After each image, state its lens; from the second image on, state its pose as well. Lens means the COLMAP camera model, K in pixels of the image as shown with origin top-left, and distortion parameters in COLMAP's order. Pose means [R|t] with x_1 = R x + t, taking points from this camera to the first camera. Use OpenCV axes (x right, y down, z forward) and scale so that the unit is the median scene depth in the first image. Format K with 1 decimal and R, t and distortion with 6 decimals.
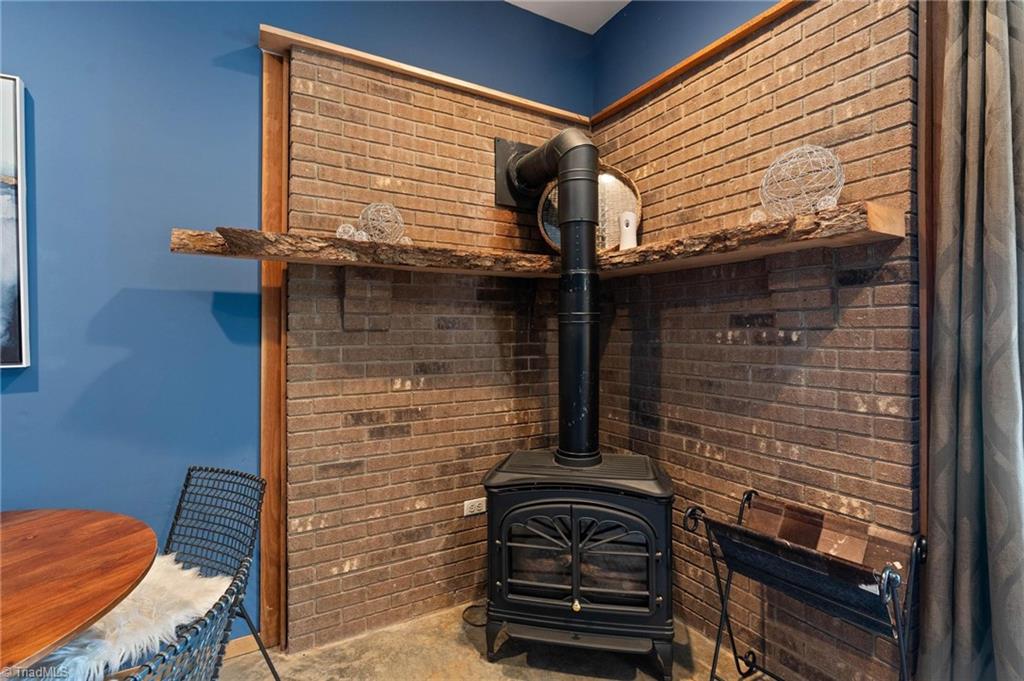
lens RADIAL K [[473.4, 0, 509.4], [0, 473.4, 338.6], [0, 0, 1]] dist [-0.003471, 0.000494]
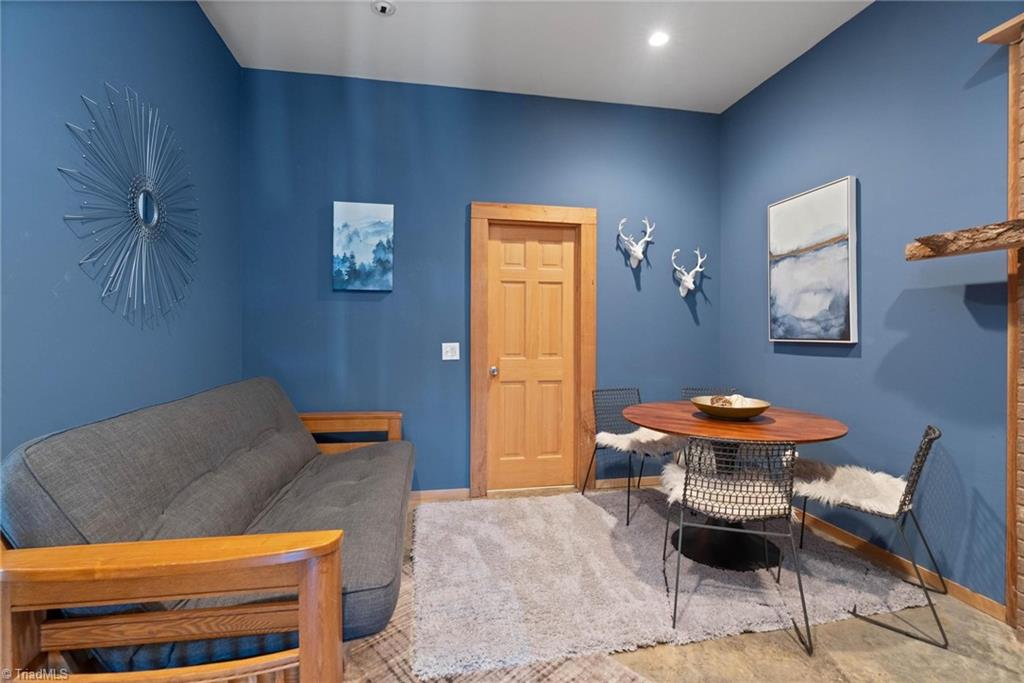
lens RADIAL K [[473.4, 0, 508.8], [0, 473.4, 335.7], [0, 0, 1]] dist [-0.003471, 0.000494]
pose [[-0.333663, 0.012503, -0.942609, 0.922580], [-0.002331, 0.999898, 0.014088, 0.013958], [0.942689, 0.006898, -0.333600, 0.358386]]
